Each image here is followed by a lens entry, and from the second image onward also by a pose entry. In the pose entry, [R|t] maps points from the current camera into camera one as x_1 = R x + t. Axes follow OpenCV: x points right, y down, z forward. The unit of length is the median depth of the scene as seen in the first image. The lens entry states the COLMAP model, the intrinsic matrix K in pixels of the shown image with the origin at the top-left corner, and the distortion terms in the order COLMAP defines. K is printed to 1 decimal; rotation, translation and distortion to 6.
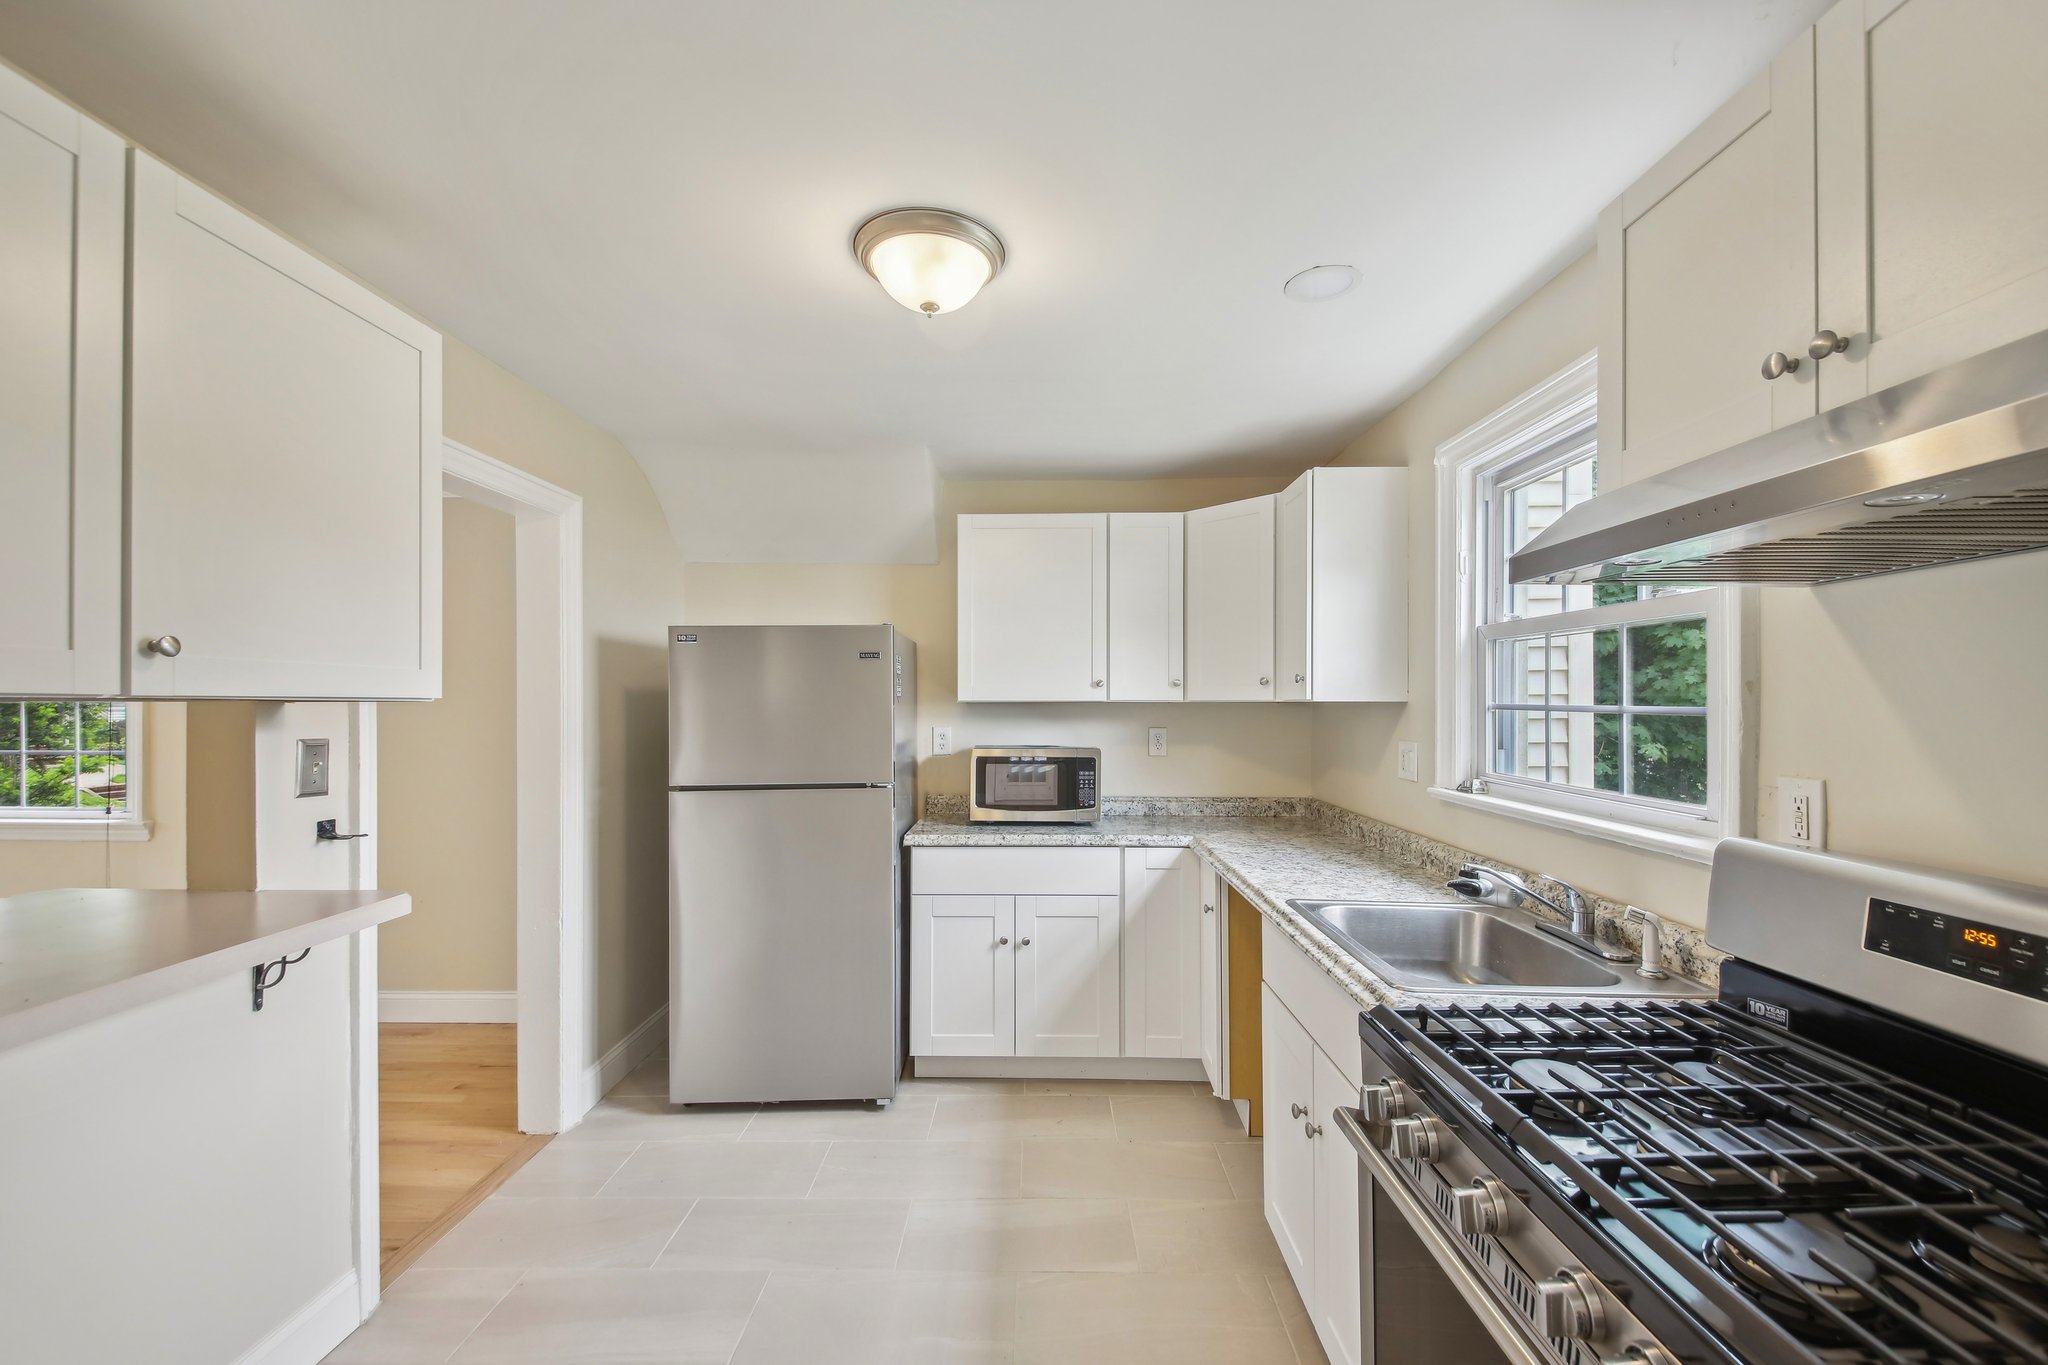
lens RADIAL K [[828.9, 0, 1025.1], [0, 828.9, 697.6], [0, 0, 1]] dist [0.033940, -0.000162]
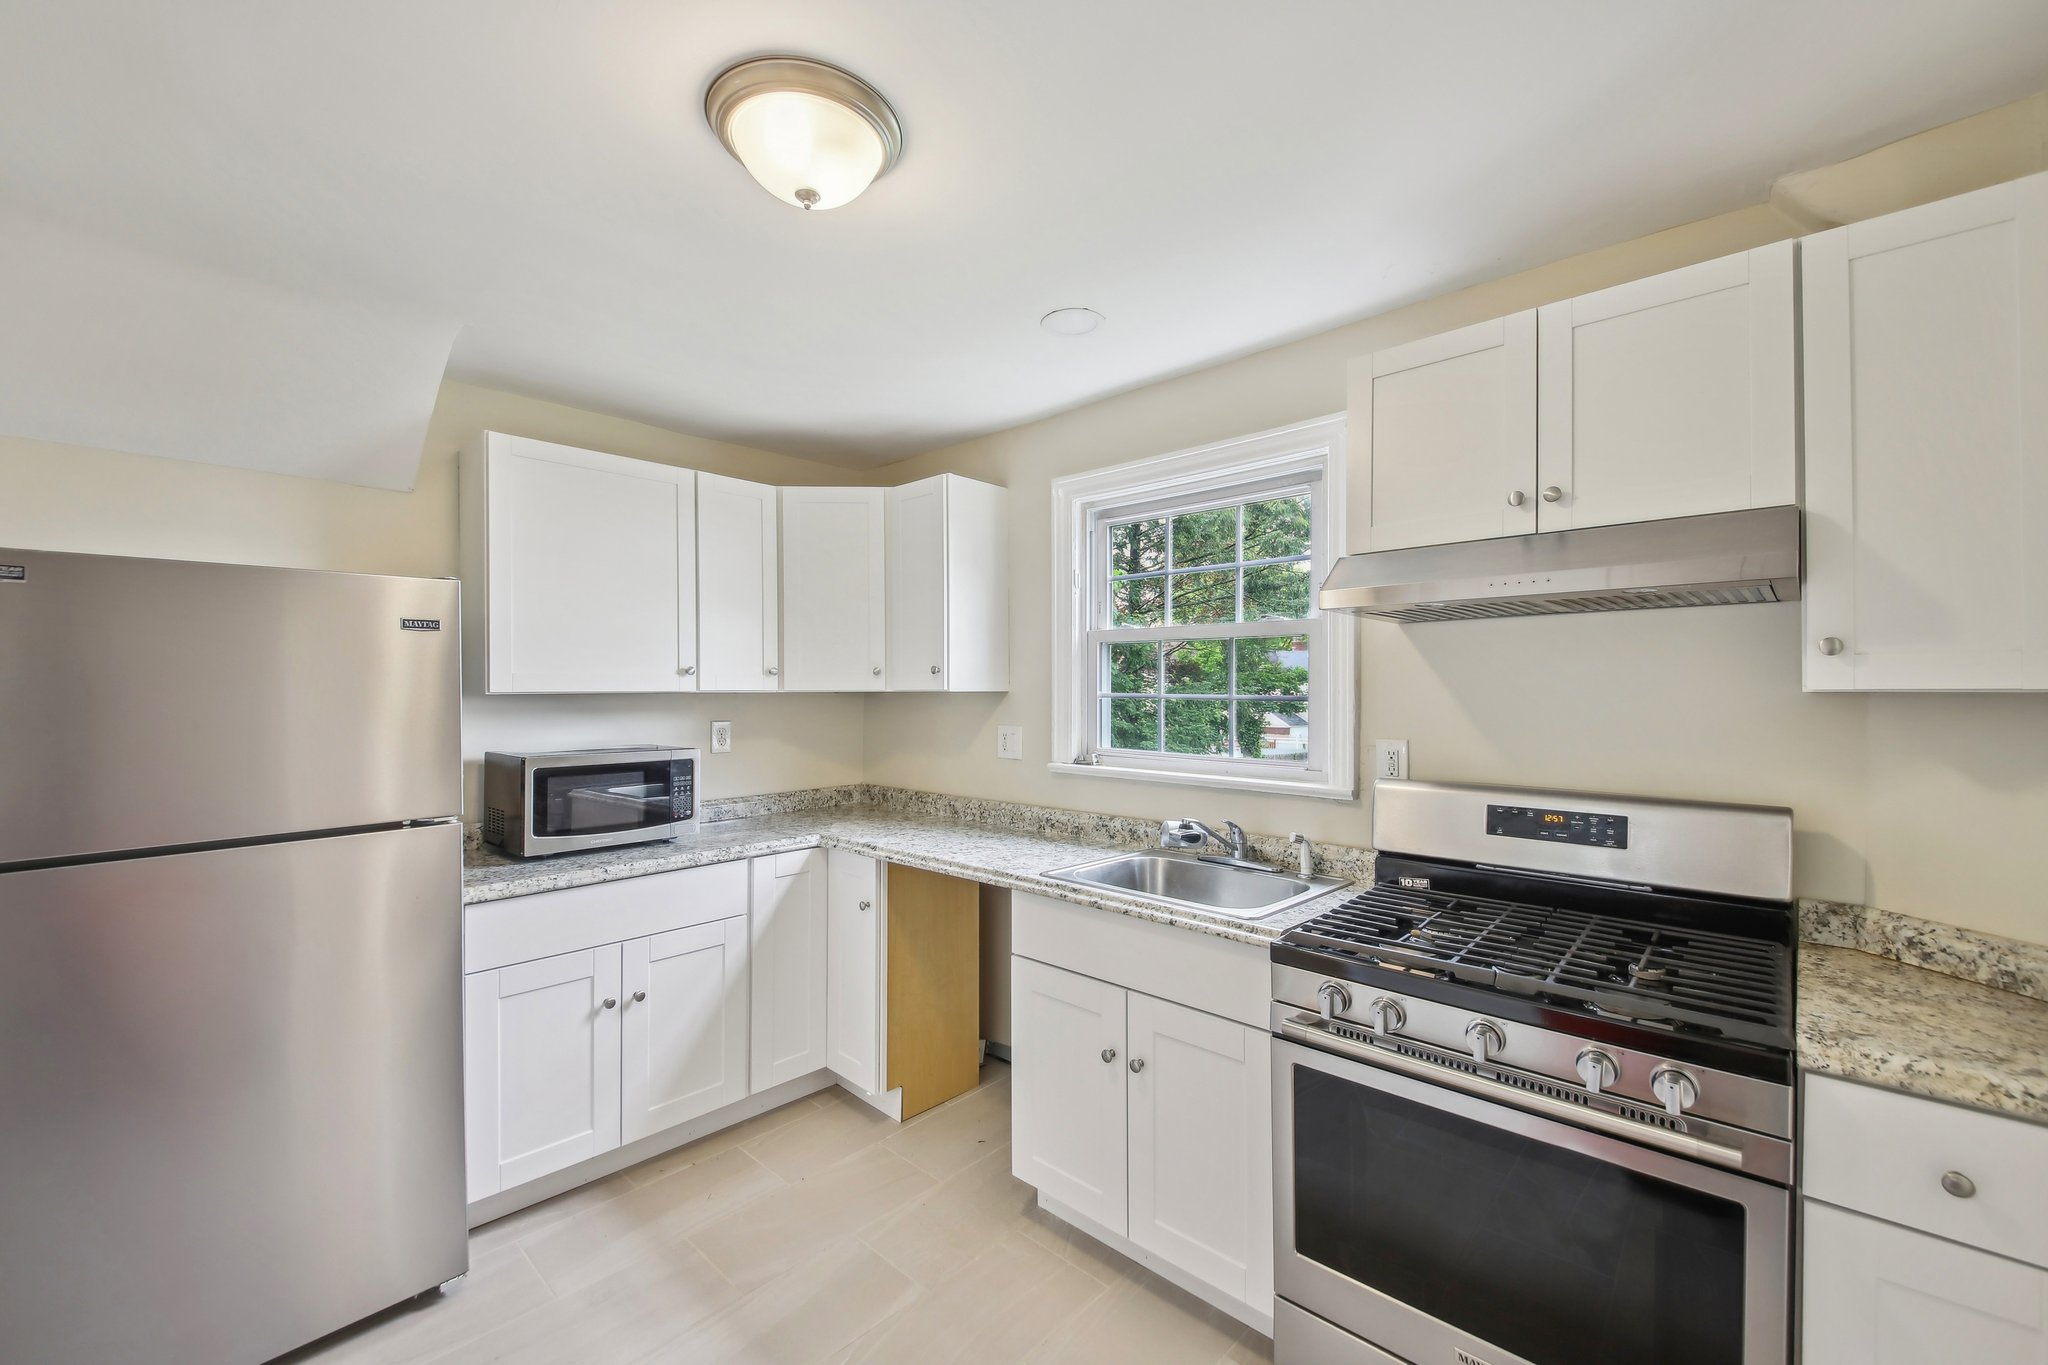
lens RADIAL K [[830.6, 0, 1016.3], [0, 830.6, 686.5], [0, 0, 1]] dist [0.032607, -0.020492]
pose [[0.670592, -0.001080, 0.741825, -0.349223], [-0.004156, 0.999978, 0.005212, -0.007492], [-0.741815, -0.006578, 0.670573, 0.198831]]
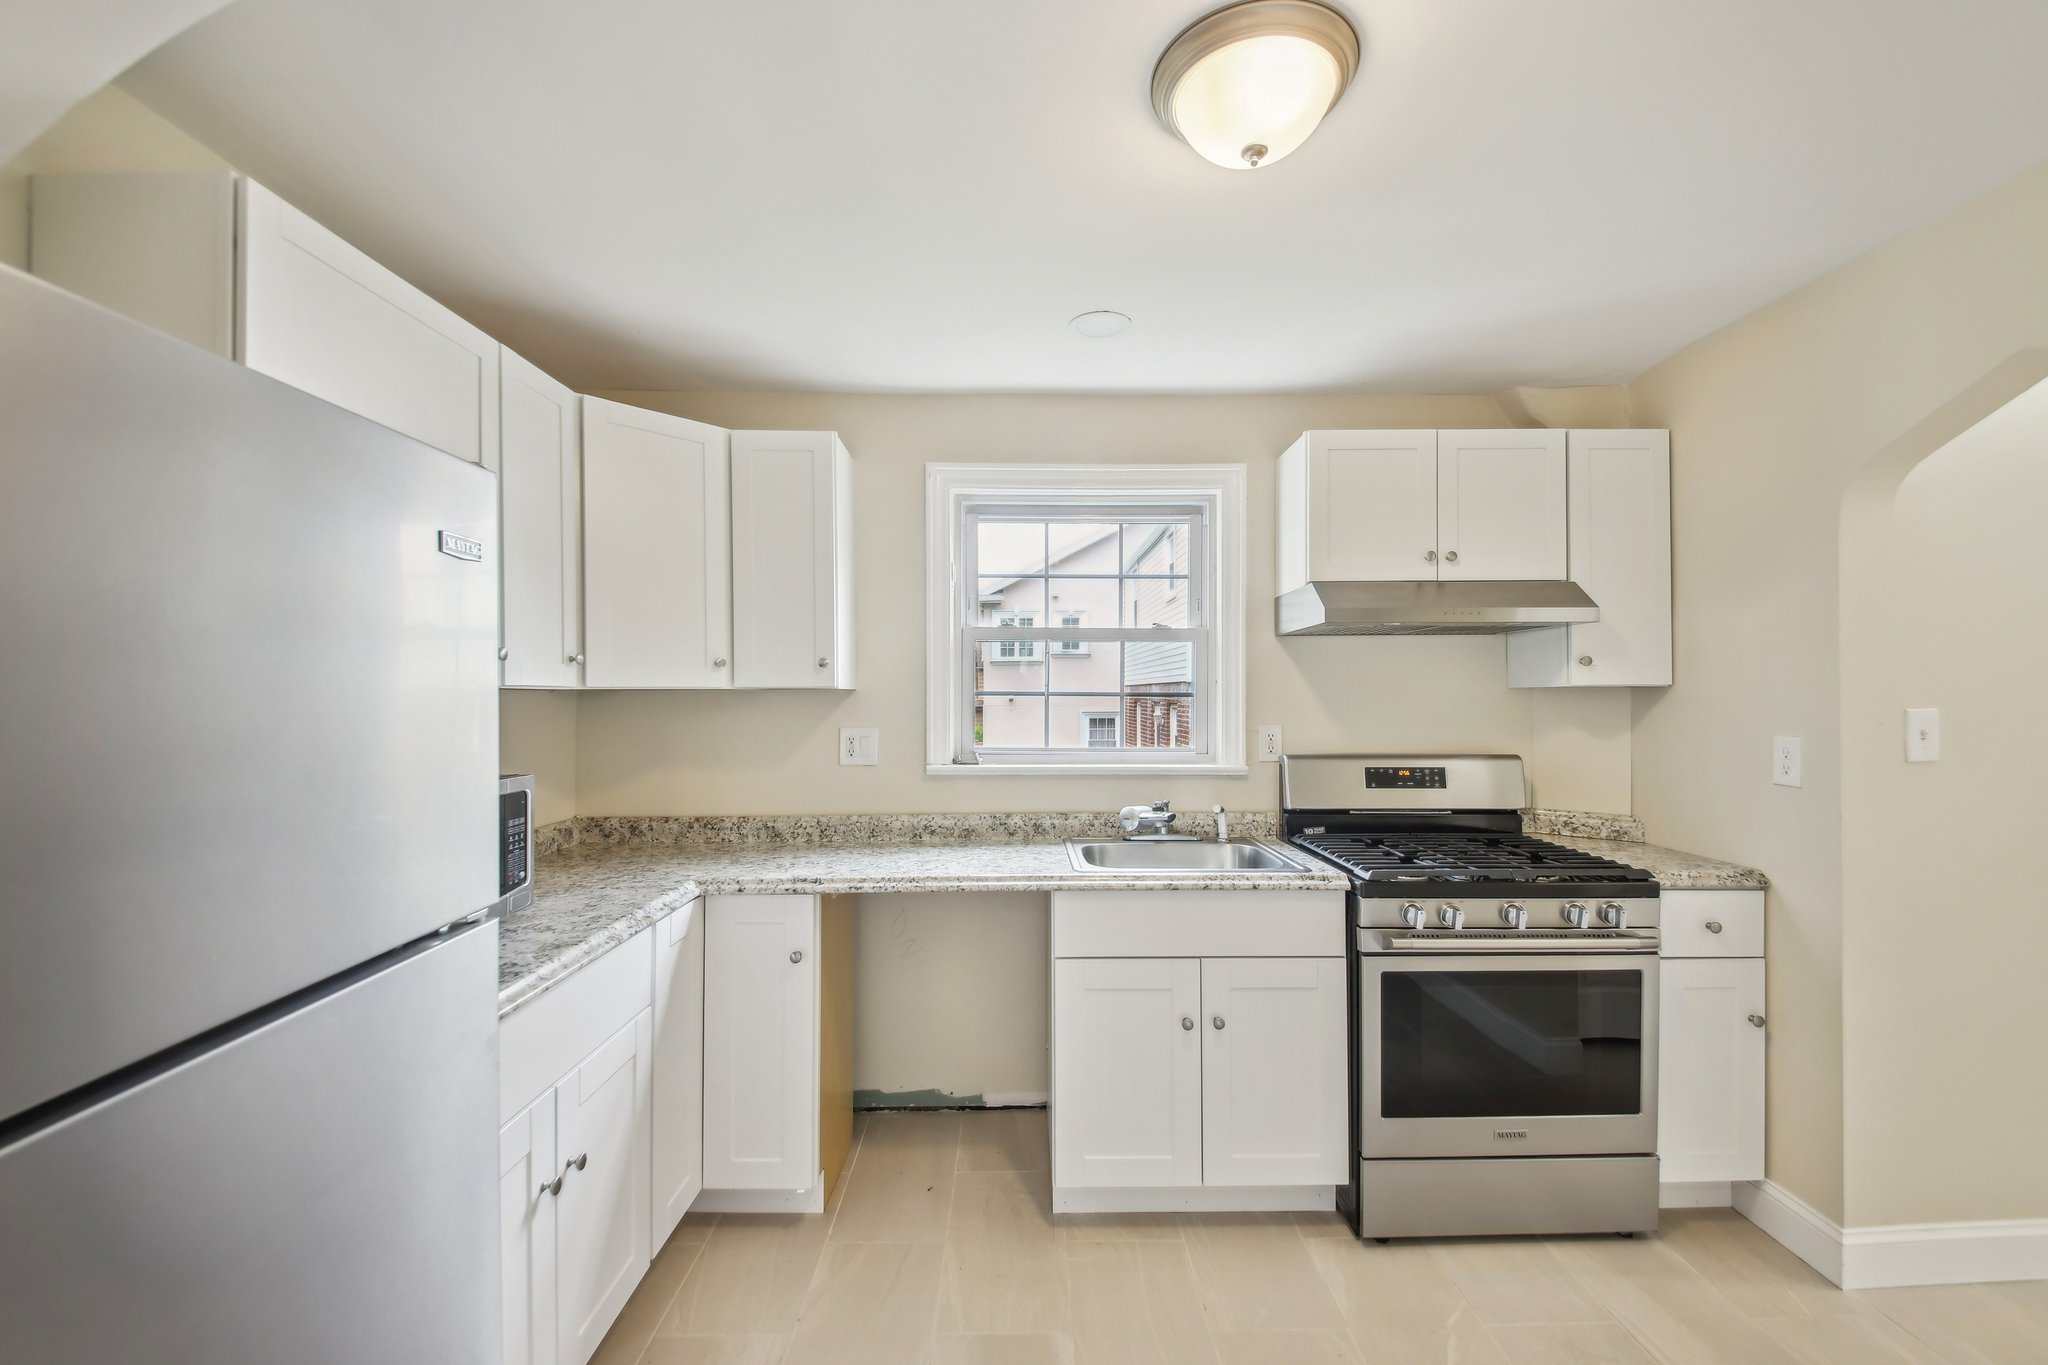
lens RADIAL K [[839.6, 0, 1041.7], [0, 839.6, 689.9], [0, 0, 1]] dist [0.034609, -0.000114]
pose [[-0.039502, 0.003725, 0.999213, -0.525202], [-0.006722, 0.999969, -0.003994, 0.006569], [-0.999197, -0.006875, -0.039476, 0.732351]]
